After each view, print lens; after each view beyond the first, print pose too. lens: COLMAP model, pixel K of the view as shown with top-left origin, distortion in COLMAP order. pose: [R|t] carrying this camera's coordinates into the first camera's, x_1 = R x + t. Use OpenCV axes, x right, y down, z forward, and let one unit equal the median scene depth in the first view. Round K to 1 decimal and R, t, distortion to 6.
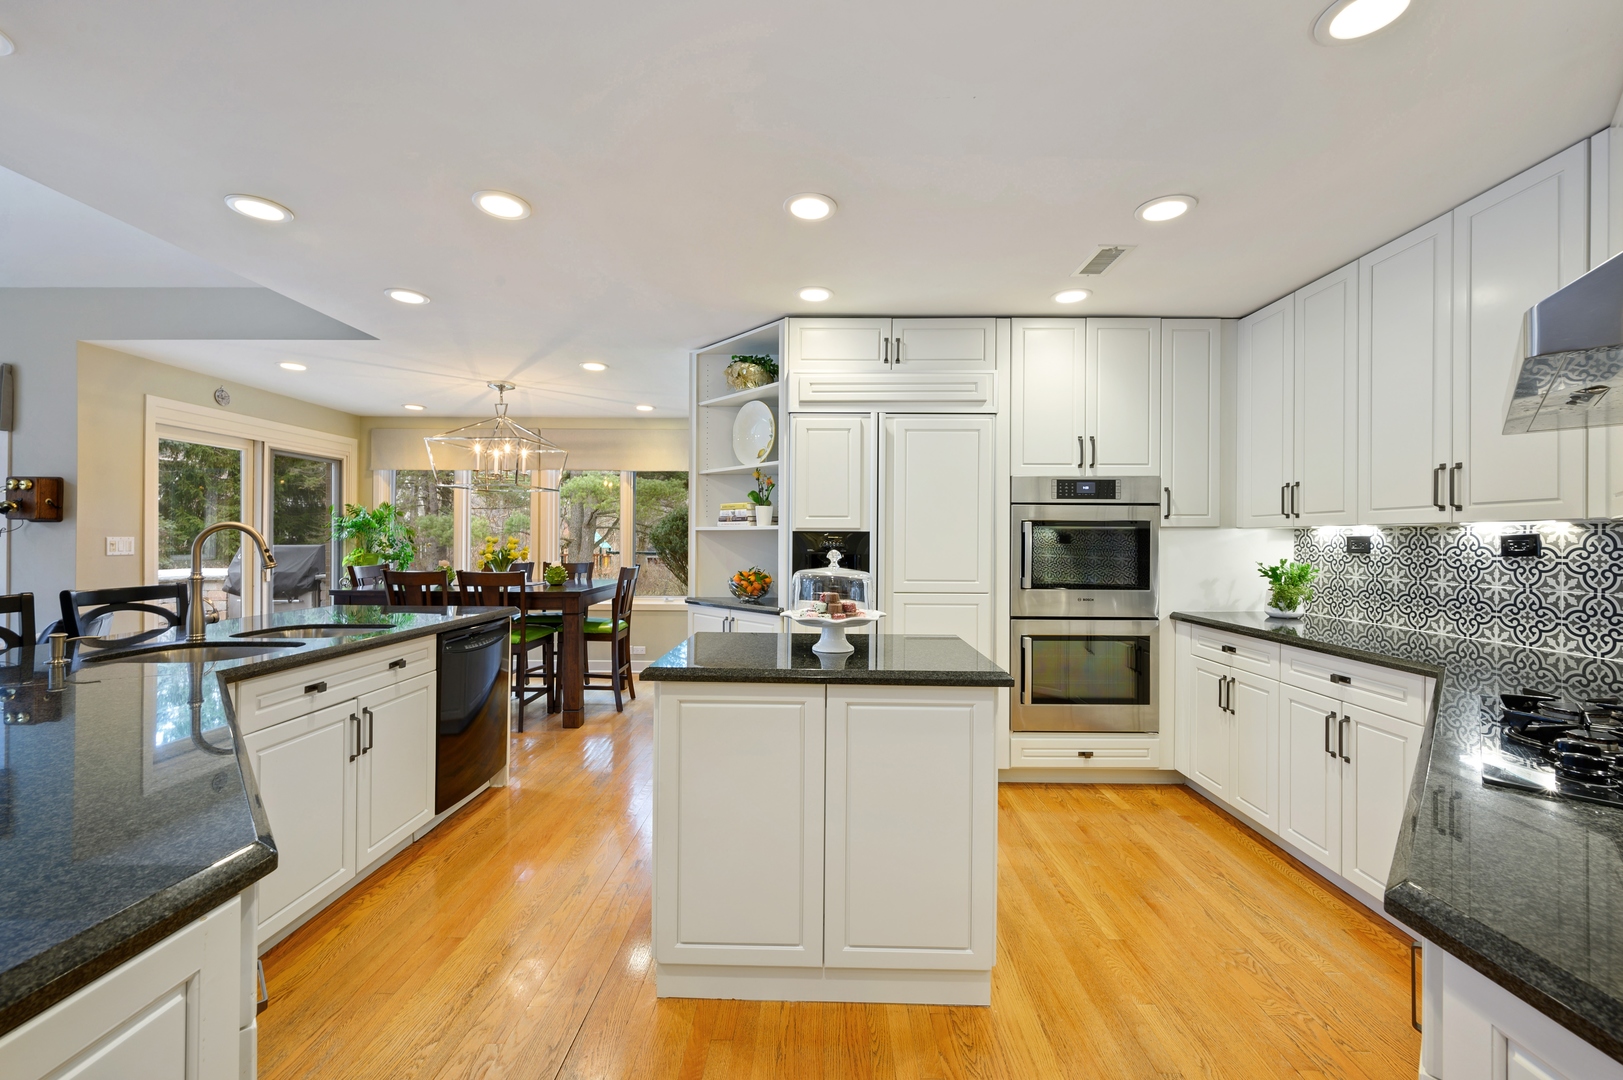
lens RADIAL K [[644.3, 0, 814.4], [0, 644.3, 541.1], [0, 0, 1]] dist [0.001498, -0.000082]
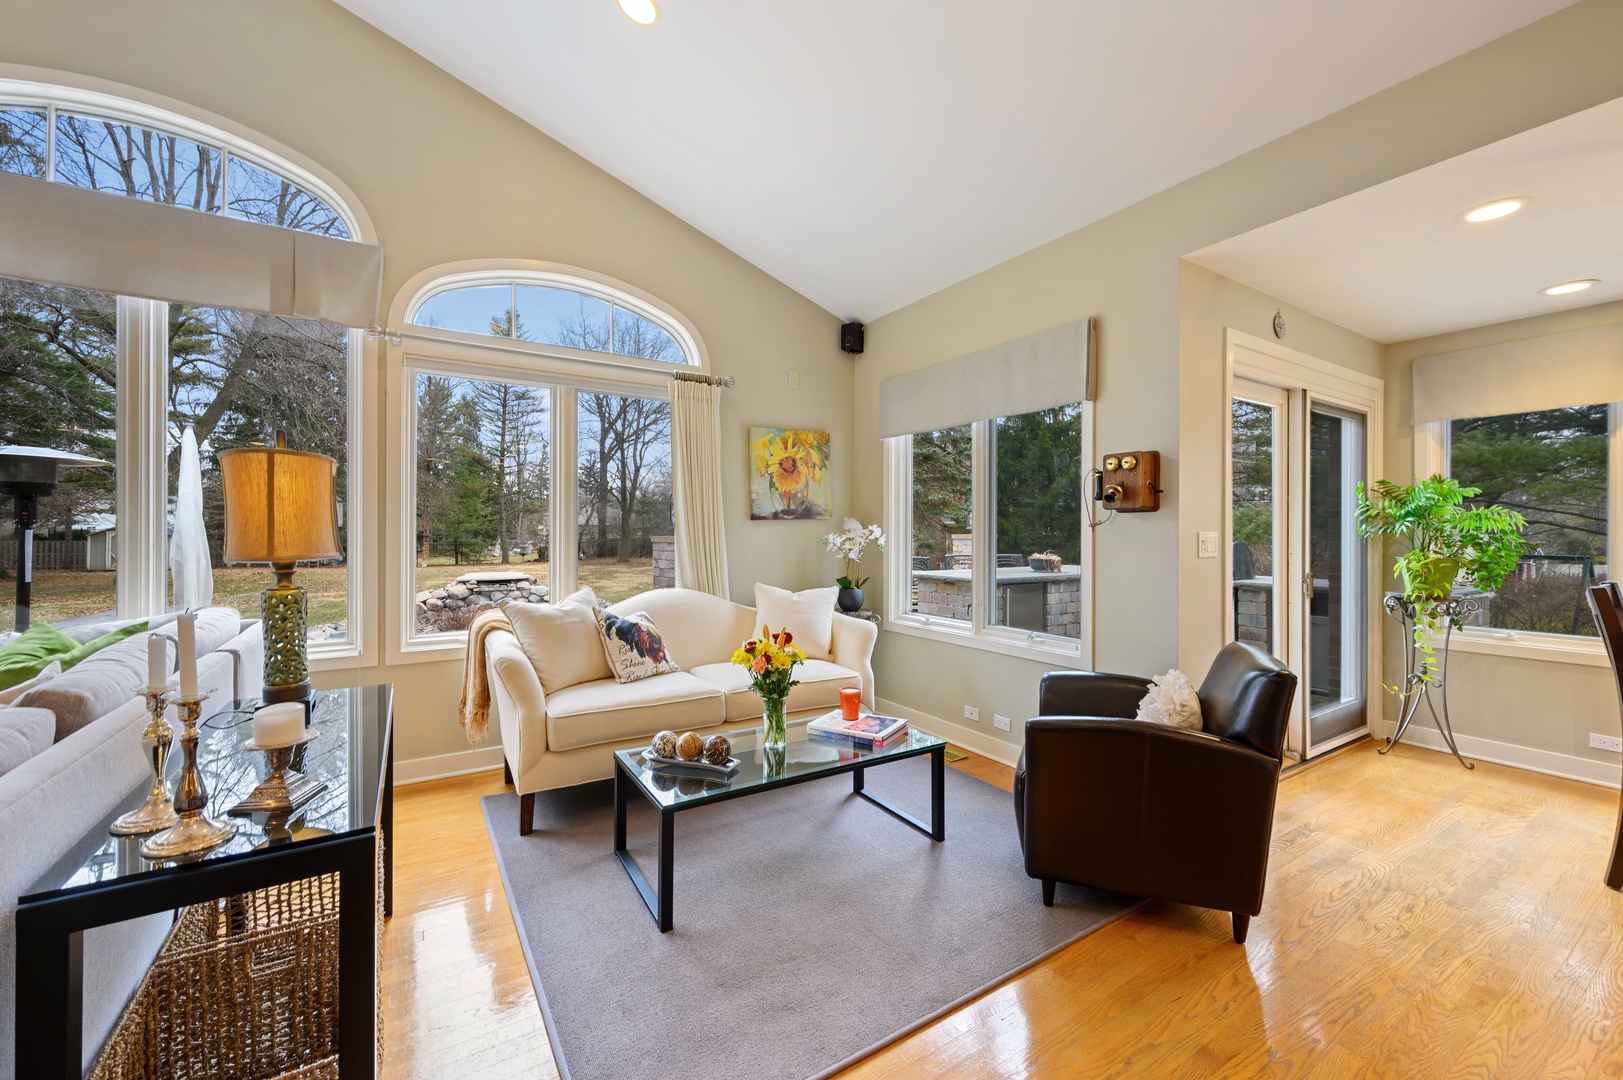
lens RADIAL K [[644.3, 0, 821.0], [0, 644.3, 535.4], [0, 0, 1]] dist [0.001498, -0.000082]
pose [[0.559197, -0.001843, -0.829033, -0.796525], [0.000311, 0.999998, -0.002013, -0.000365], [0.829035, 0.000868, 0.559196, 0.275677]]
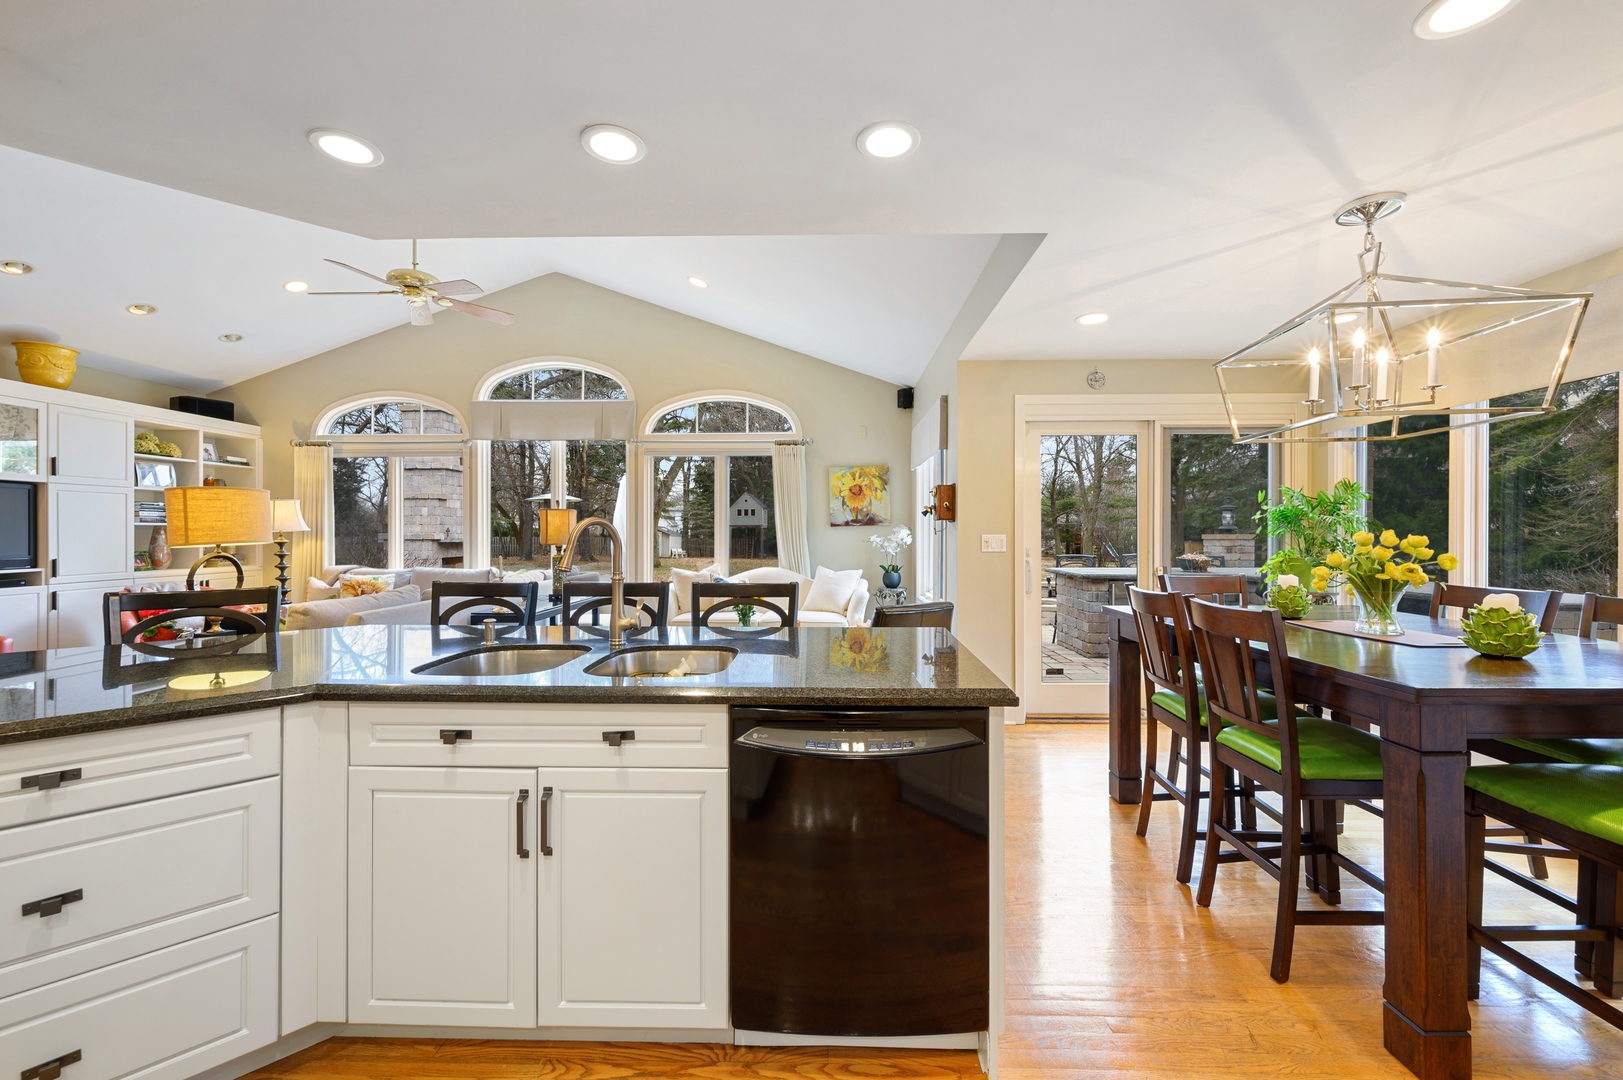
lens RADIAL K [[644.3, 0, 811.8], [0, 644.3, 537.1], [0, 0, 1]] dist [0.001498, -0.000082]
pose [[-0.006367, 0.000995, -0.999979, -0.016737], [-0.003067, 0.999995, 0.001015, -0.002584], [0.999975, 0.003074, -0.006364, 0.776503]]
